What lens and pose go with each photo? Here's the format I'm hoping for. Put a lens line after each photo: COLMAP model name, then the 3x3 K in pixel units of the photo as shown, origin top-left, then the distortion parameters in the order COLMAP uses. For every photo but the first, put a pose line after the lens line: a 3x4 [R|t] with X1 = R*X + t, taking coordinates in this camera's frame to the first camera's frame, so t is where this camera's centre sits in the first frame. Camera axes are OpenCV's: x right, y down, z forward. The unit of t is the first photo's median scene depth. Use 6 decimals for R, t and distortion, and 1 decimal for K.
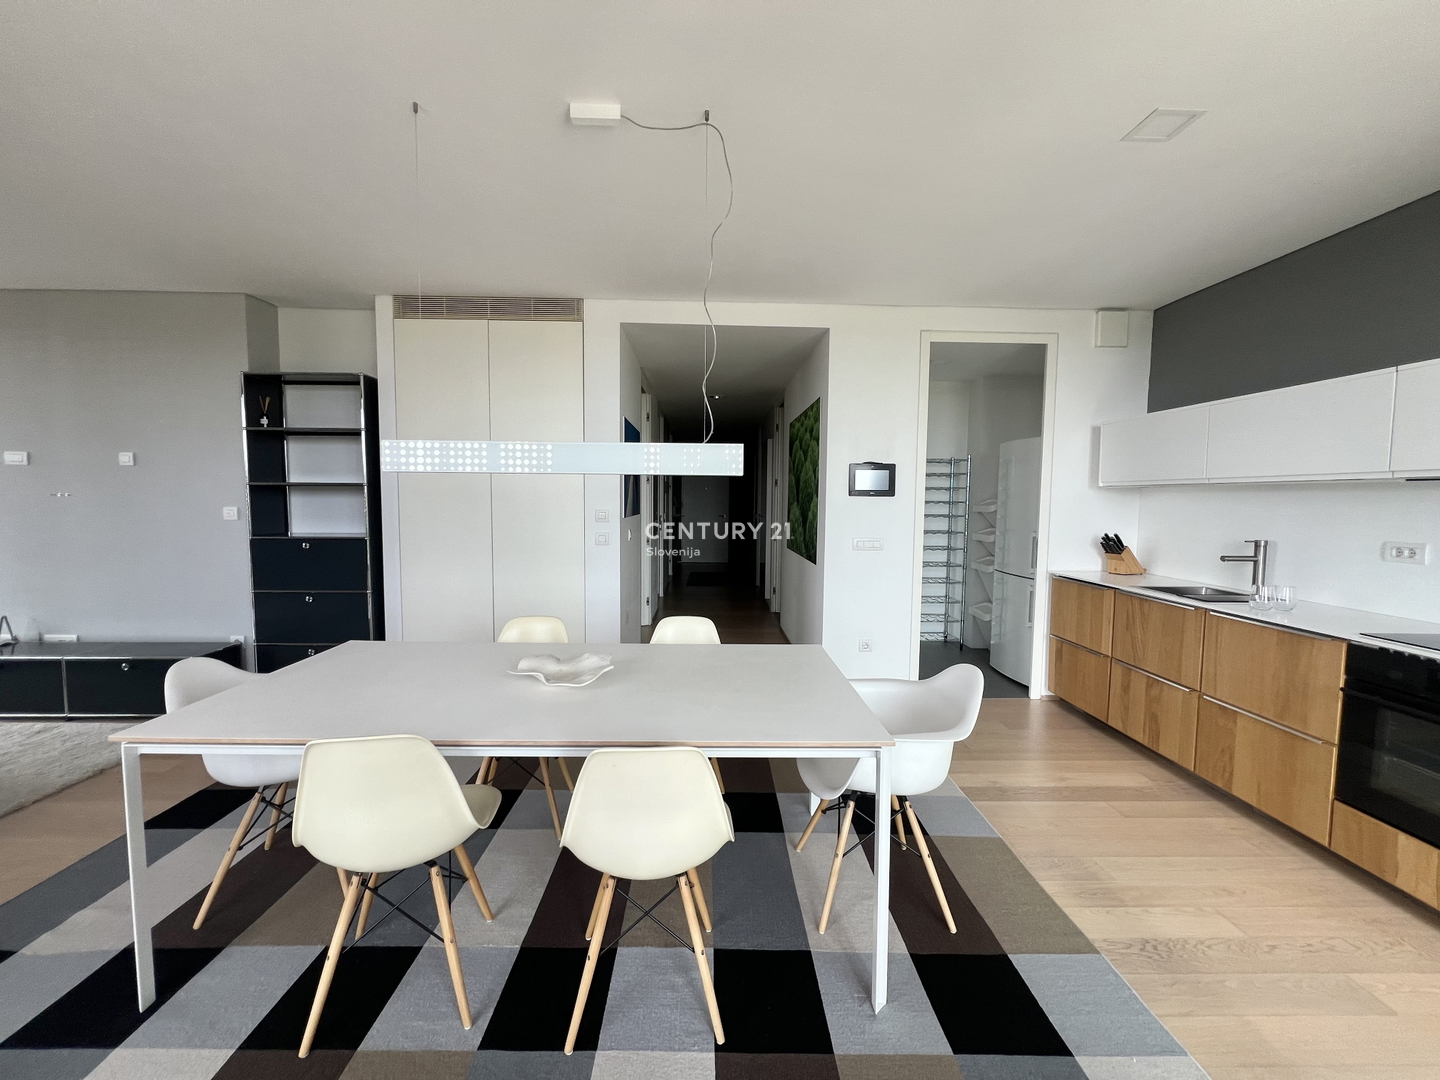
lens RADIAL K [[577.5, 0, 721.8], [0, 577.5, 536.3], [0, 0, 1]] dist [-0.001586, 0.000007]
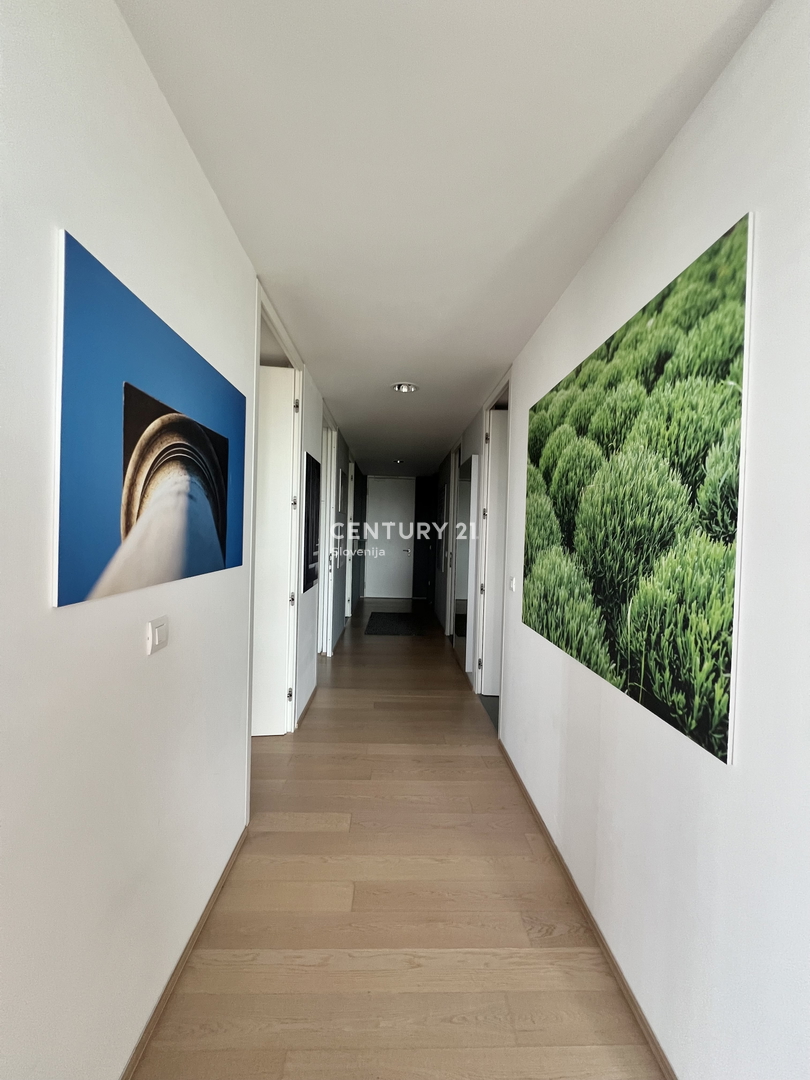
lens RADIAL K [[433.1, 0, 404.7], [0, 433.1, 538.4], [0, 0, 1]] dist [-0.001586, 0.000007]
pose [[0.999900, 0.012468, 0.006744, -0.008138], [-0.012060, 0.998274, -0.057480, -0.029429], [-0.007449, 0.057393, 0.998324, 0.442372]]
